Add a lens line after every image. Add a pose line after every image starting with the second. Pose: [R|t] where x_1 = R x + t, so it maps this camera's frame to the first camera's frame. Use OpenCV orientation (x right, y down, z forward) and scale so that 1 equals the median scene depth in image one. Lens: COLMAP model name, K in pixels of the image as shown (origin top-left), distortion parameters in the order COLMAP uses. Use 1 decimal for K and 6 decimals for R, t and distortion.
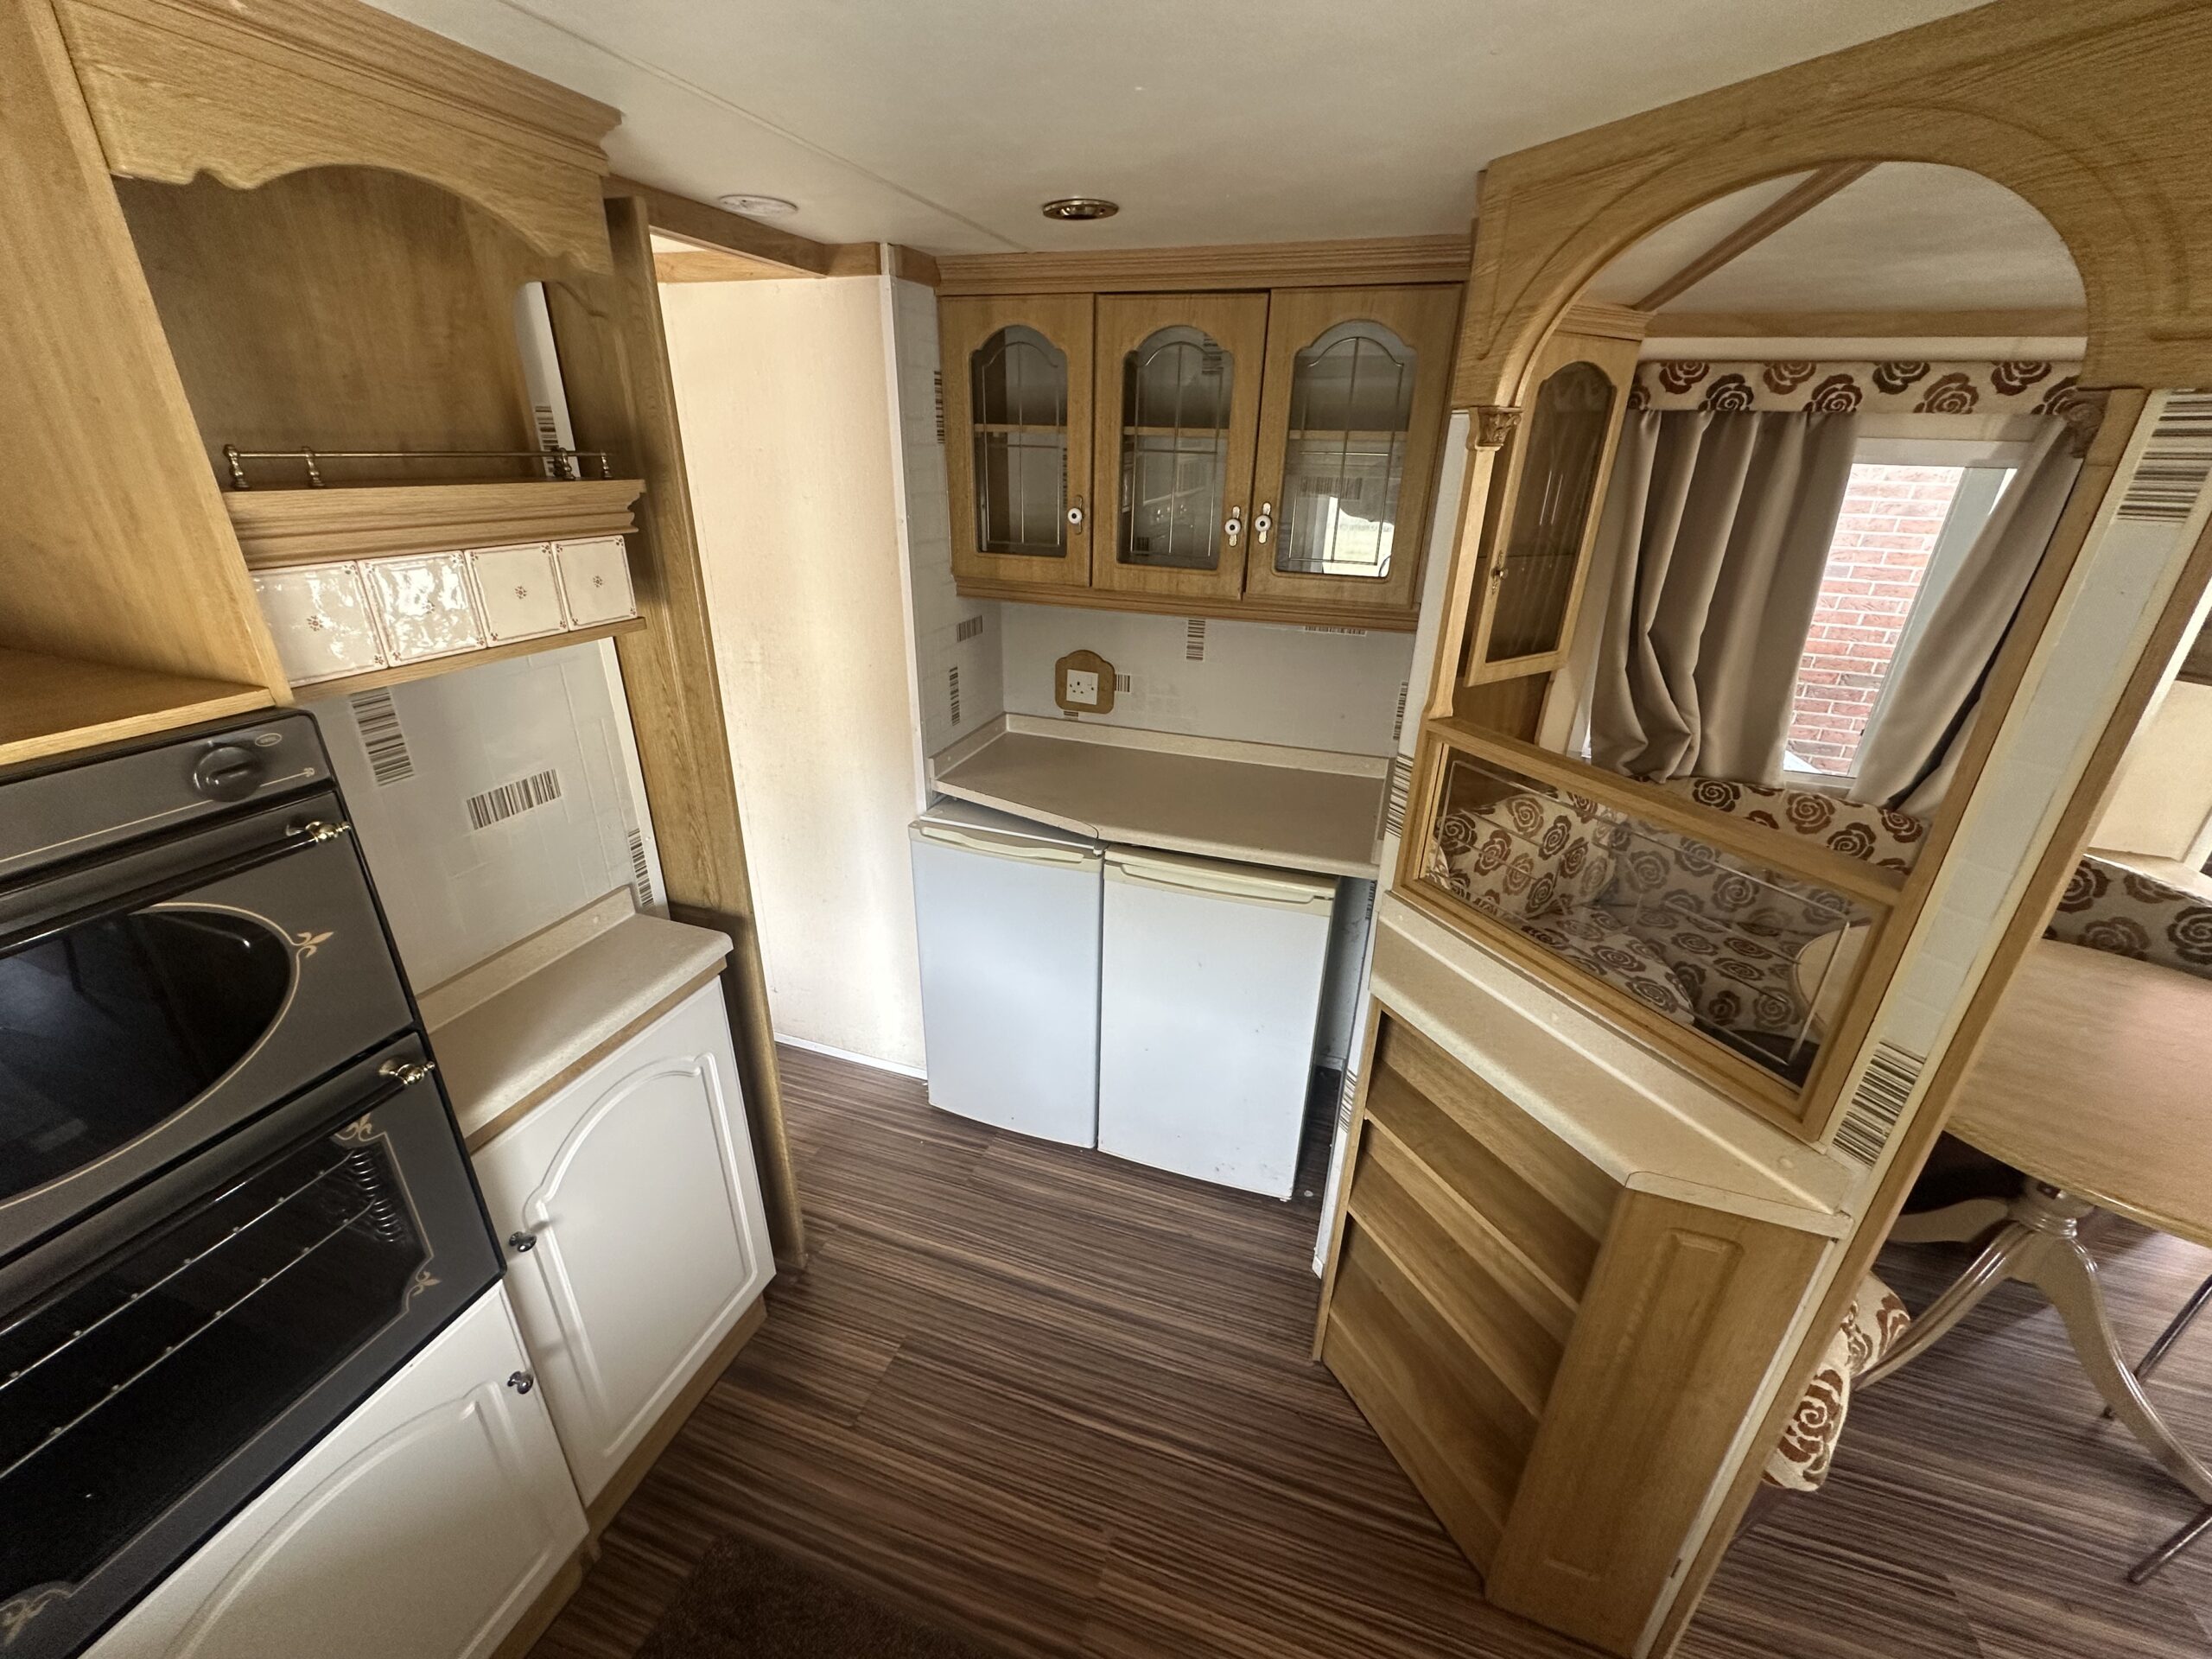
lens RADIAL K [[884.6, 0, 1106.0], [0, 884.6, 829.5], [0, 0, 1]] dist [-0.001919, 0.000251]
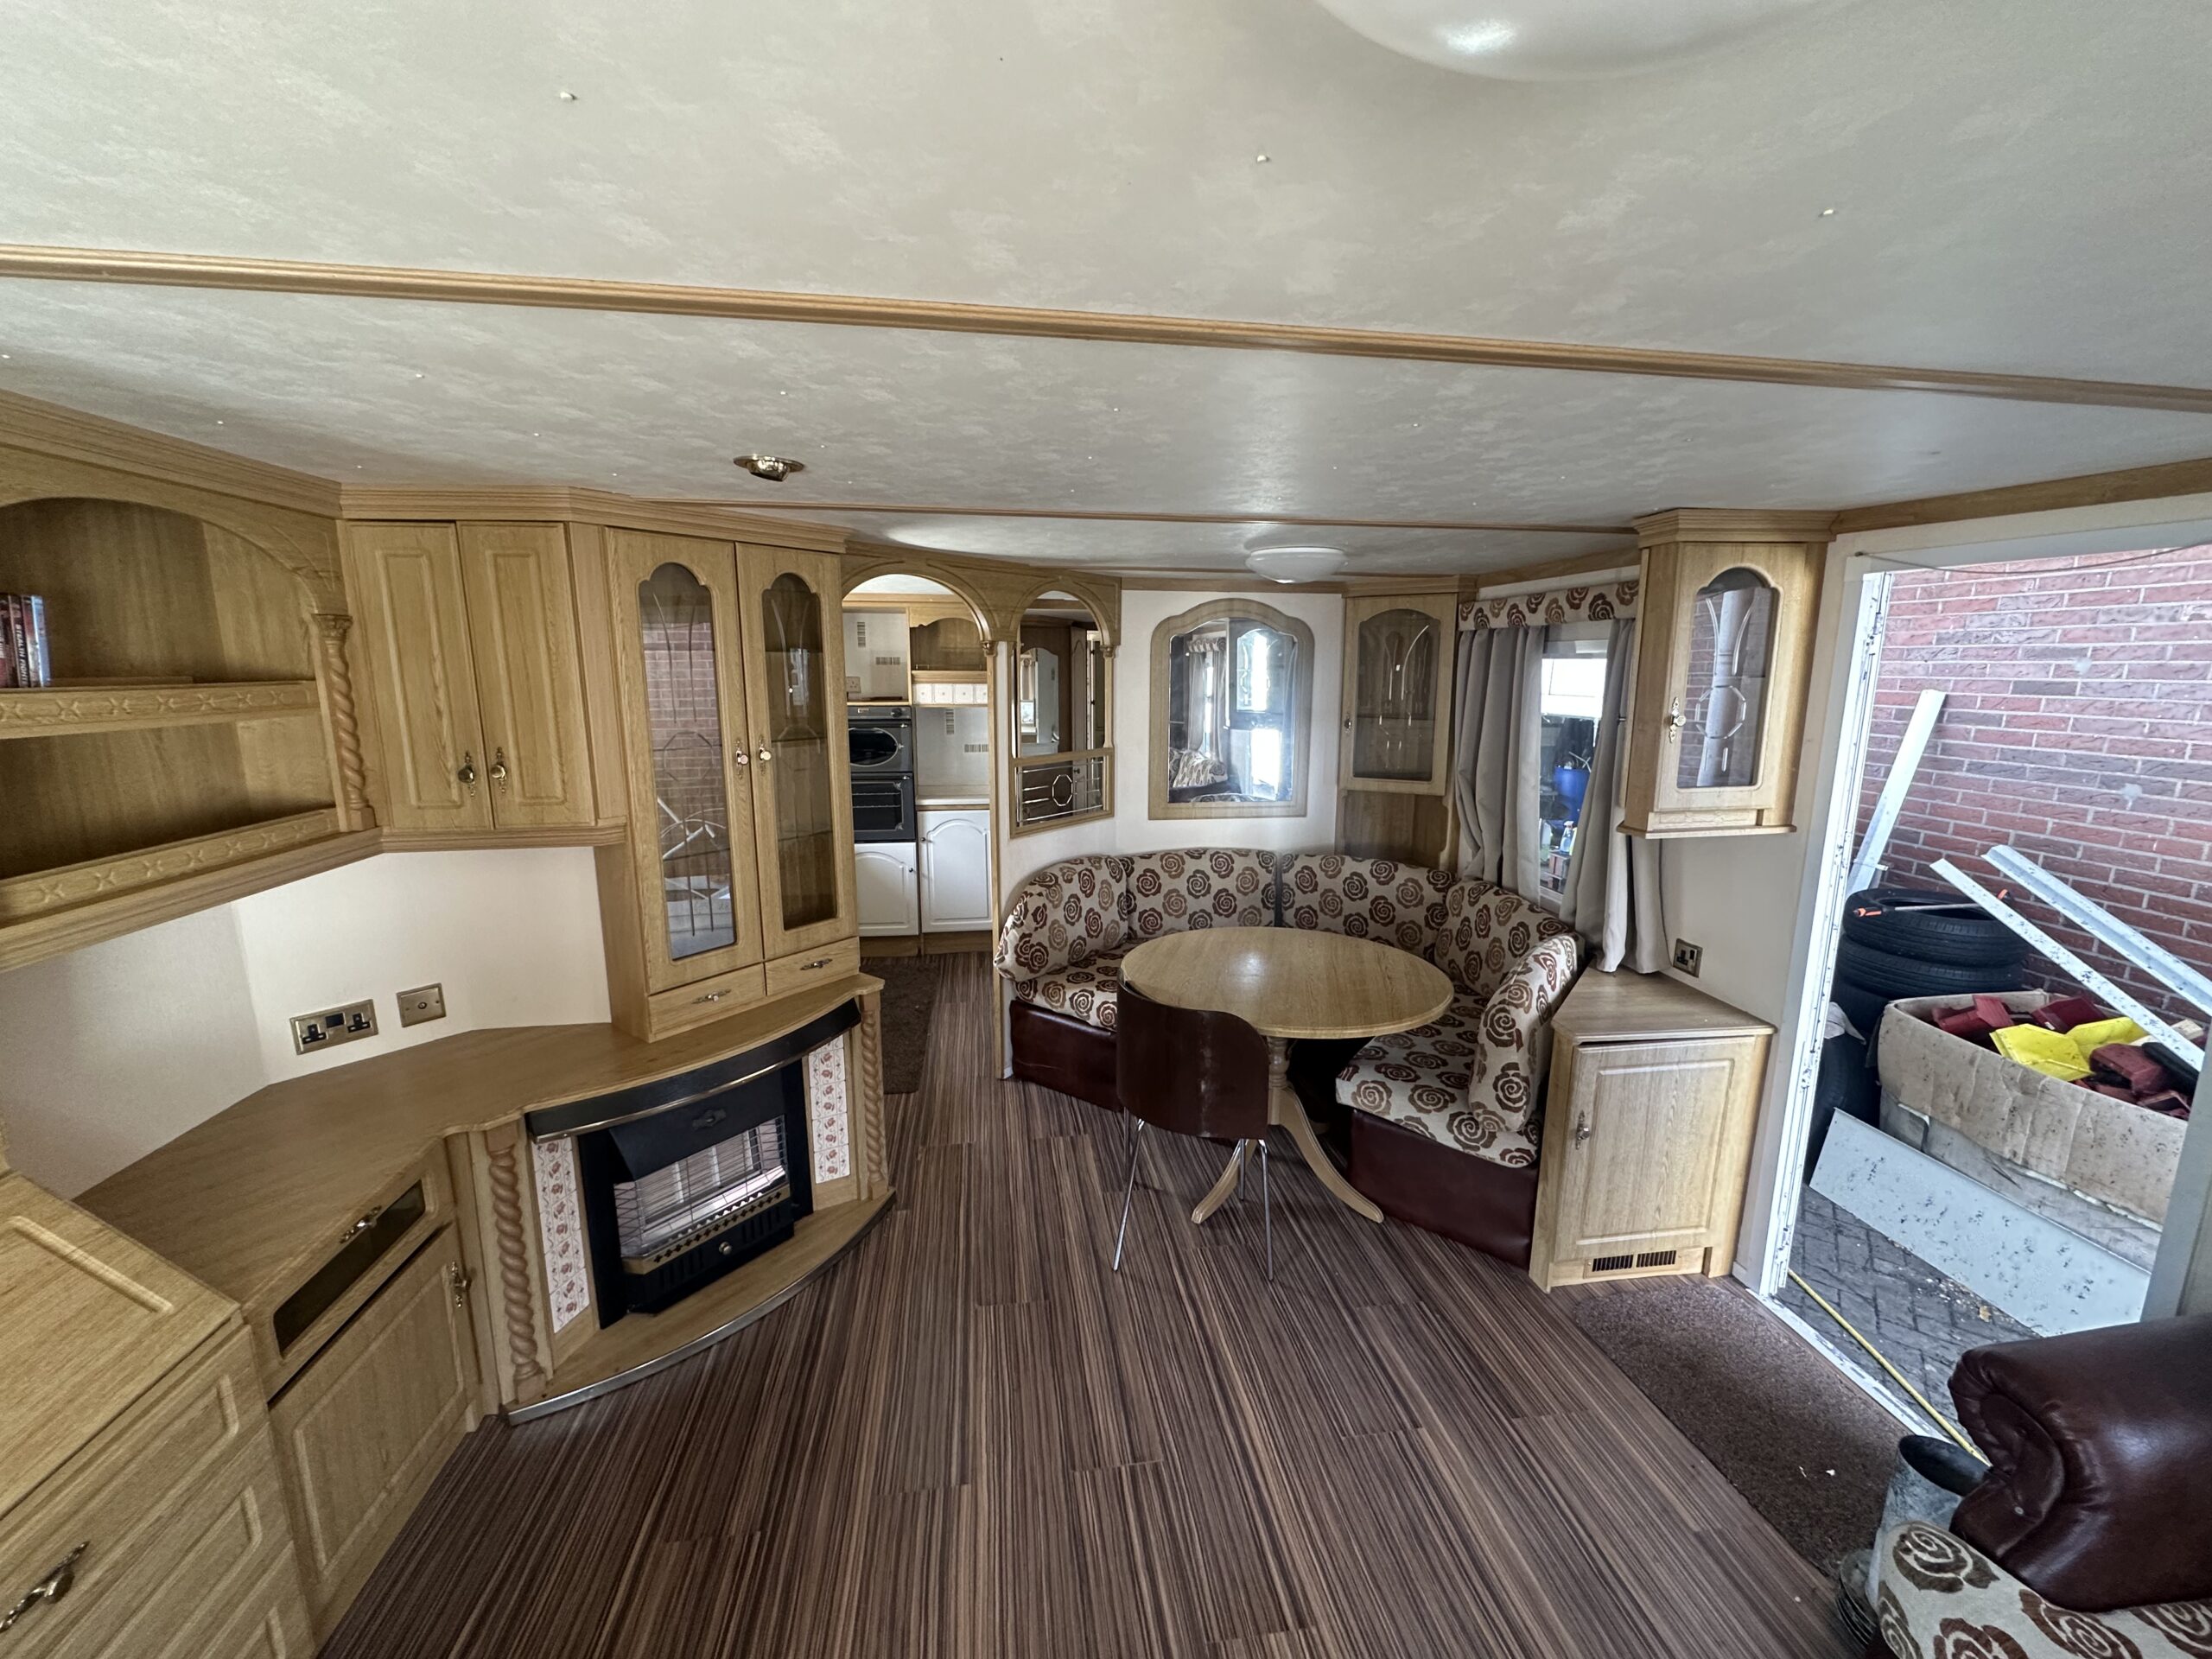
lens RADIAL K [[884.6, 0, 1106.0], [0, 884.6, 829.5], [0, 0, 1]] dist [-0.001919, 0.000251]
pose [[0.454240, 0.133129, -0.880876, 1.850423], [-0.345277, 0.937798, -0.036316, 0.147599], [0.821249, 0.320642, 0.471952, -0.170255]]
